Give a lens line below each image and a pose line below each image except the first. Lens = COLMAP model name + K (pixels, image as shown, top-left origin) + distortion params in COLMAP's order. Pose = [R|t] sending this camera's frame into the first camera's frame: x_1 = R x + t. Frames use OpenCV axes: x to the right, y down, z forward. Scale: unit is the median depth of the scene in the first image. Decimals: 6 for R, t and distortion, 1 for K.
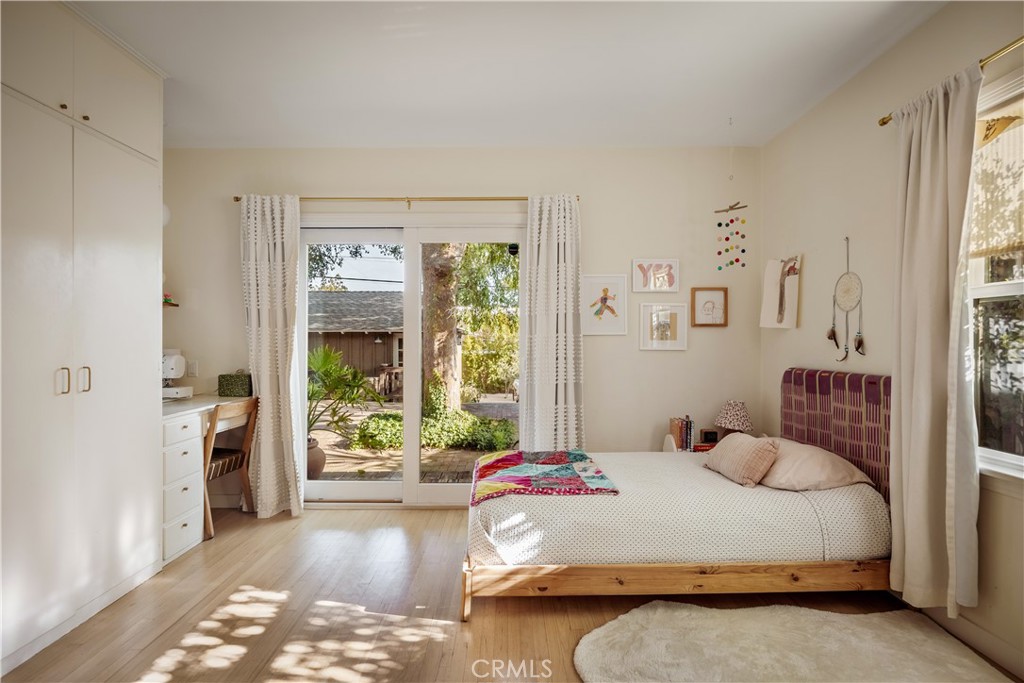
lens RADIAL K [[483.3, 0, 512.1], [0, 483.3, 340.5], [0, 0, 1]] dist [-0.019423, 0.001511]
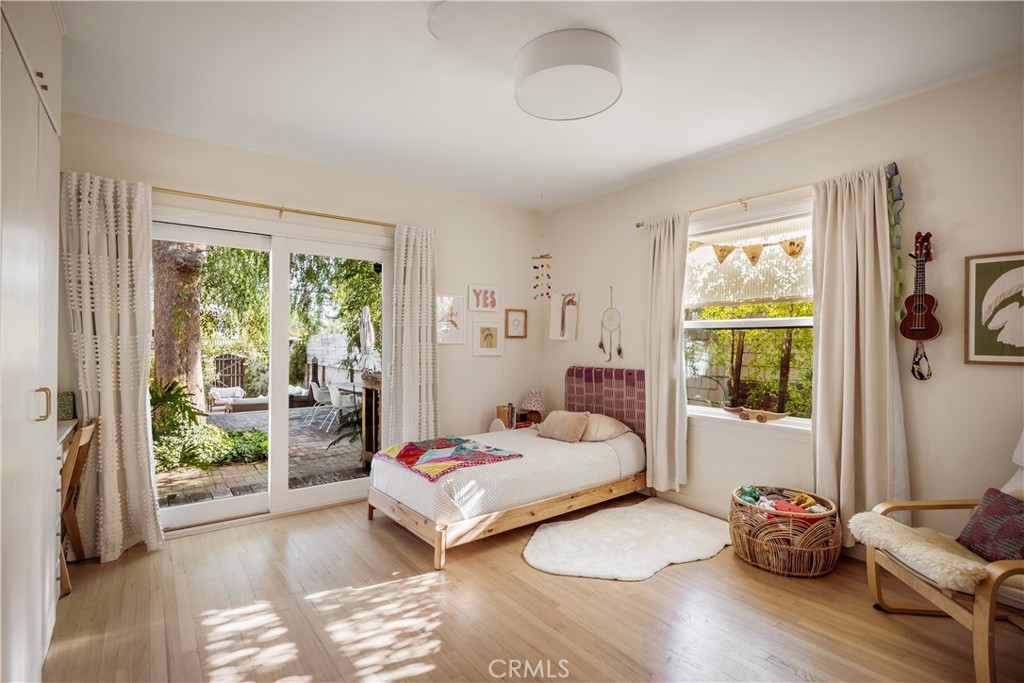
lens RADIAL K [[483.3, 0, 504.2], [0, 483.3, 342.5], [0, 0, 1]] dist [-0.019423, 0.001511]
pose [[0.795301, 0.002314, 0.606210, -0.584999], [-0.003412, 0.999994, 0.000659, -0.021510], [-0.606205, -0.002592, 0.795305, -0.099626]]
